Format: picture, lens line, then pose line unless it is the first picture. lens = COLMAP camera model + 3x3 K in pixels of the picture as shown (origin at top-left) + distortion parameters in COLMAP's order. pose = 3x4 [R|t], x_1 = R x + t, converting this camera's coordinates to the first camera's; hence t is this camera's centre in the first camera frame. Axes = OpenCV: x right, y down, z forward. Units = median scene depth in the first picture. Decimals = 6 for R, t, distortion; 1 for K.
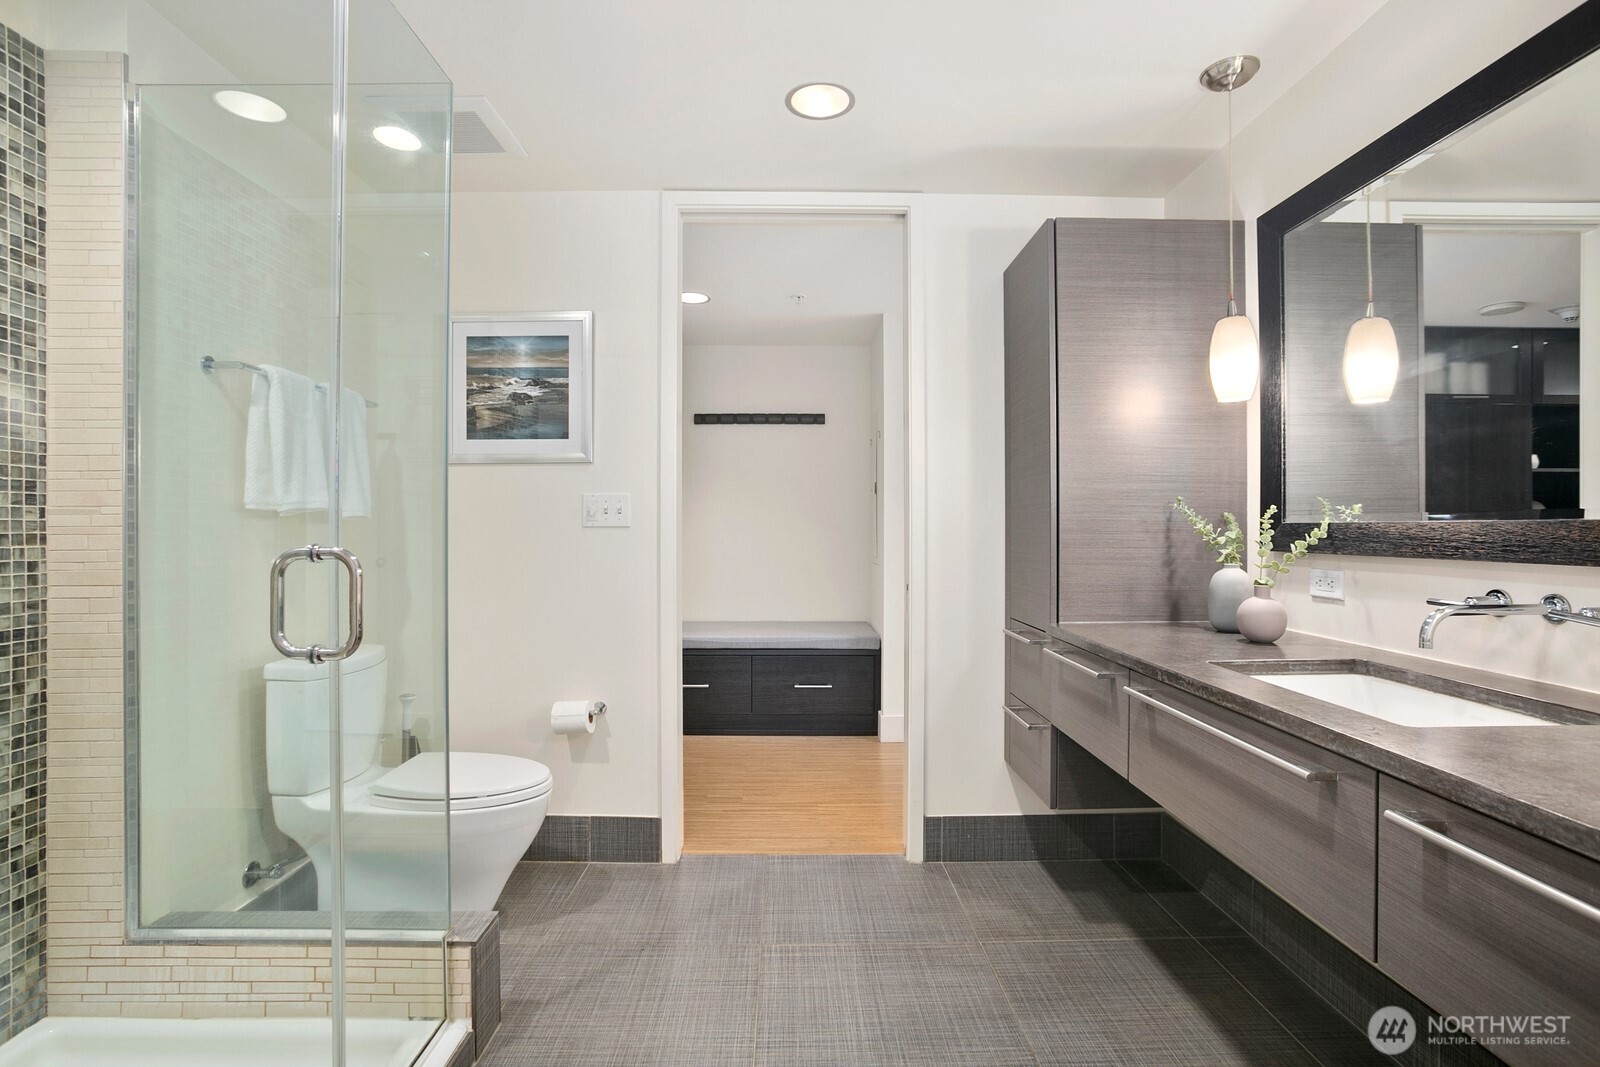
lens RADIAL K [[779.2, 0, 803.0], [0, 779.2, 537.5], [0, 0, 1]] dist [-0.082409, 0.037093]
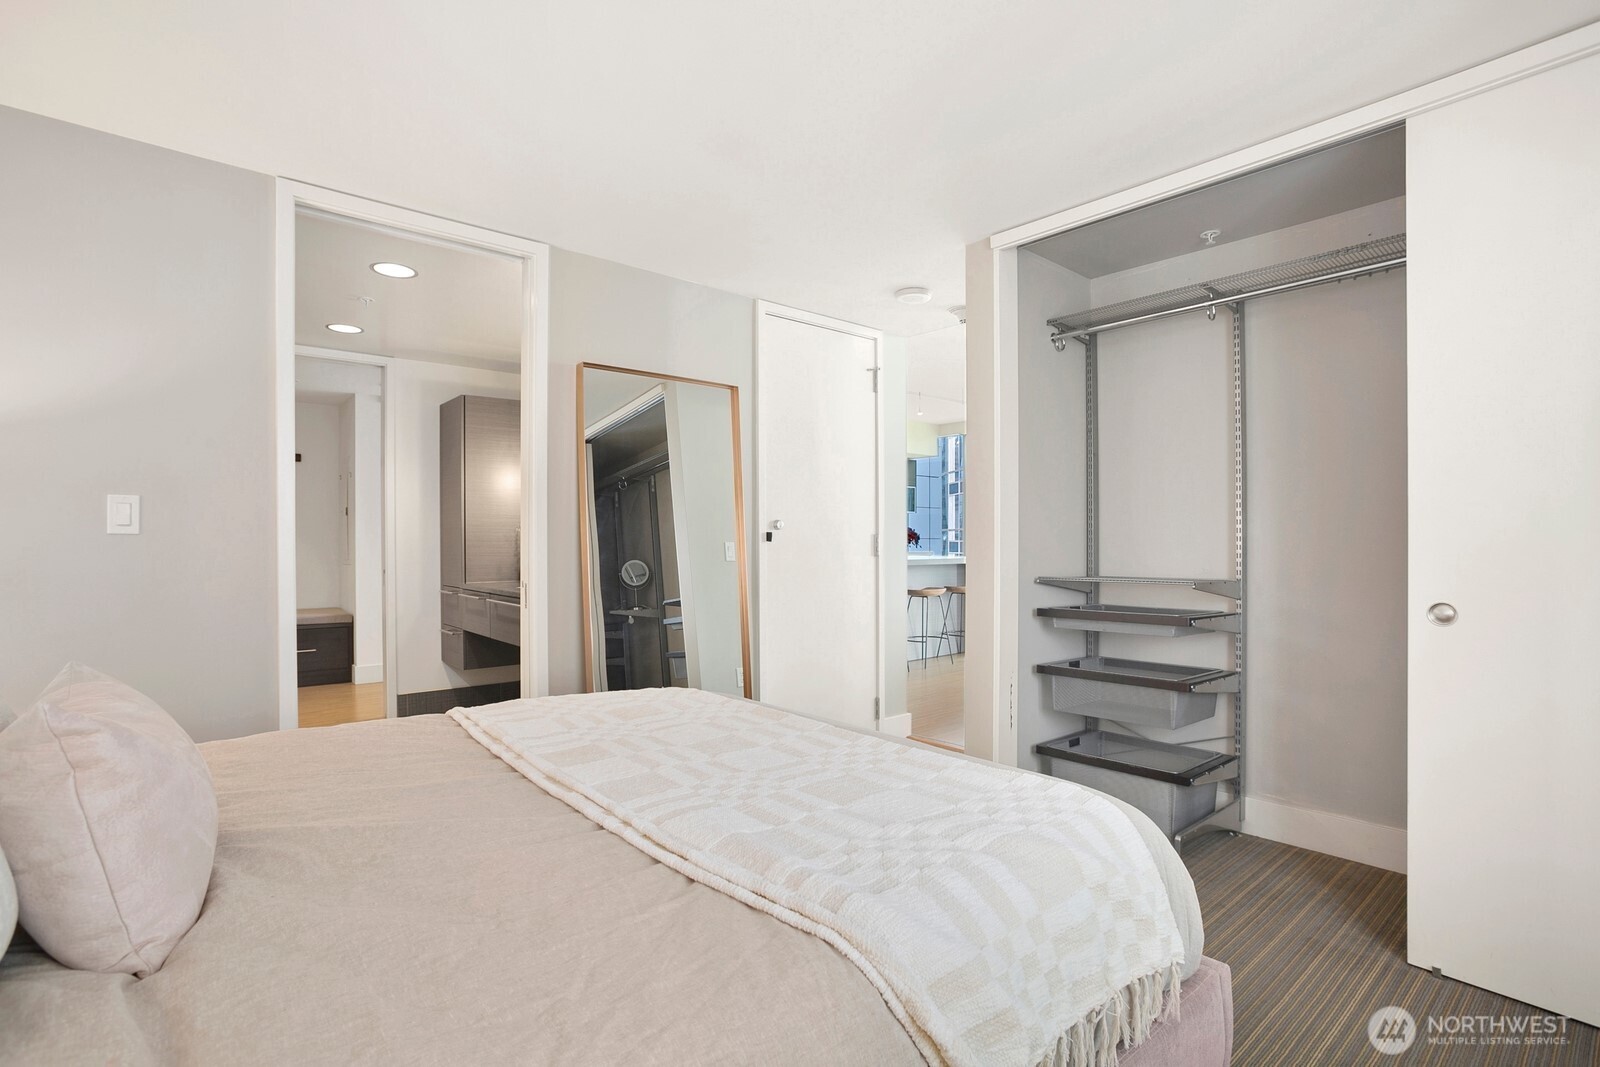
lens RADIAL K [[779.2, 0, 803.0], [0, 779.2, 537.5], [0, 0, 1]] dist [-0.082409, 0.037093]
pose [[0.772865, -0.000636, 0.634570, -0.249078], [0.010791, 0.999868, -0.012141, 0.018162], [-0.634479, 0.016231, 0.772770, -1.040132]]
